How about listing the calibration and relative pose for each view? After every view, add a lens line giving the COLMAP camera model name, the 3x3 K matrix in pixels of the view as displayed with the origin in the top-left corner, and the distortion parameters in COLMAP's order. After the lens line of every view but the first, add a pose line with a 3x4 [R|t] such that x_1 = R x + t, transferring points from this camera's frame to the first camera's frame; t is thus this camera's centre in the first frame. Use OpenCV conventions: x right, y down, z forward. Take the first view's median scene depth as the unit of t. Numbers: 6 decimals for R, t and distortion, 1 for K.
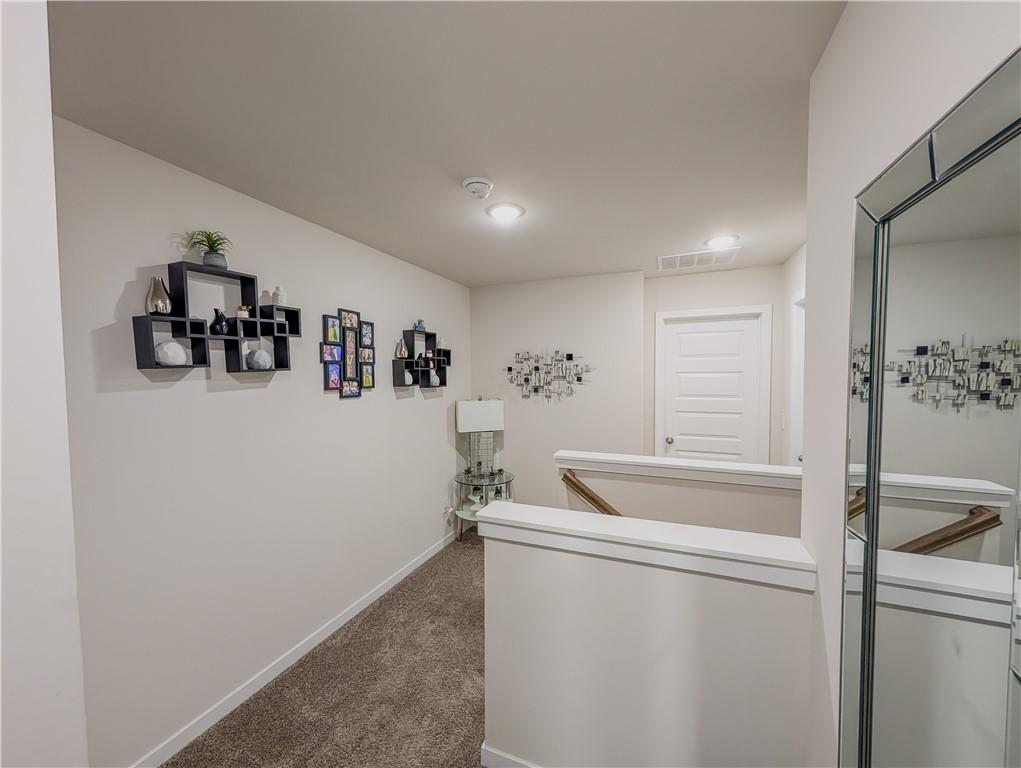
lens RADIAL K [[386.8, 0, 513.7], [0, 386.8, 383.5], [0, 0, 1]] dist [-0.002566, -0.000260]
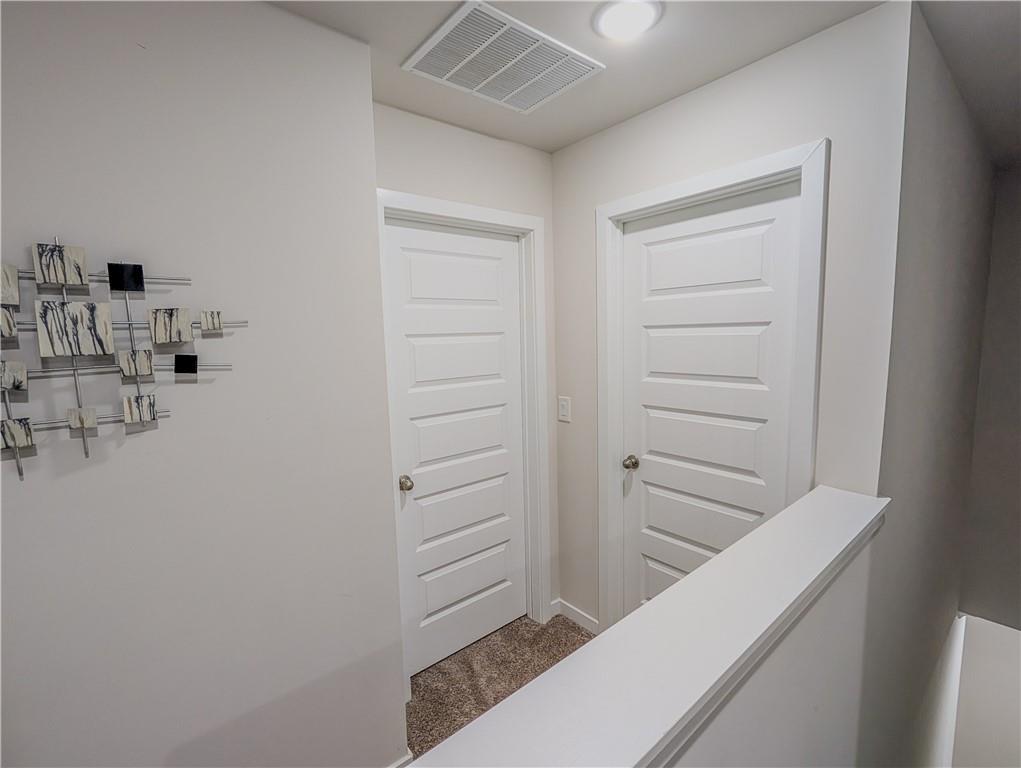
lens RADIAL K [[456.1, 0, 510.5], [0, 456.1, 384.0], [0, 0, 1]] dist [-0.002643, -0.000438]
pose [[0.483447, -0.102779, 0.869319, 0.003471], [0.049694, 0.994704, 0.089968, -0.014447], [-0.873962, -0.000295, 0.485994, 0.643540]]
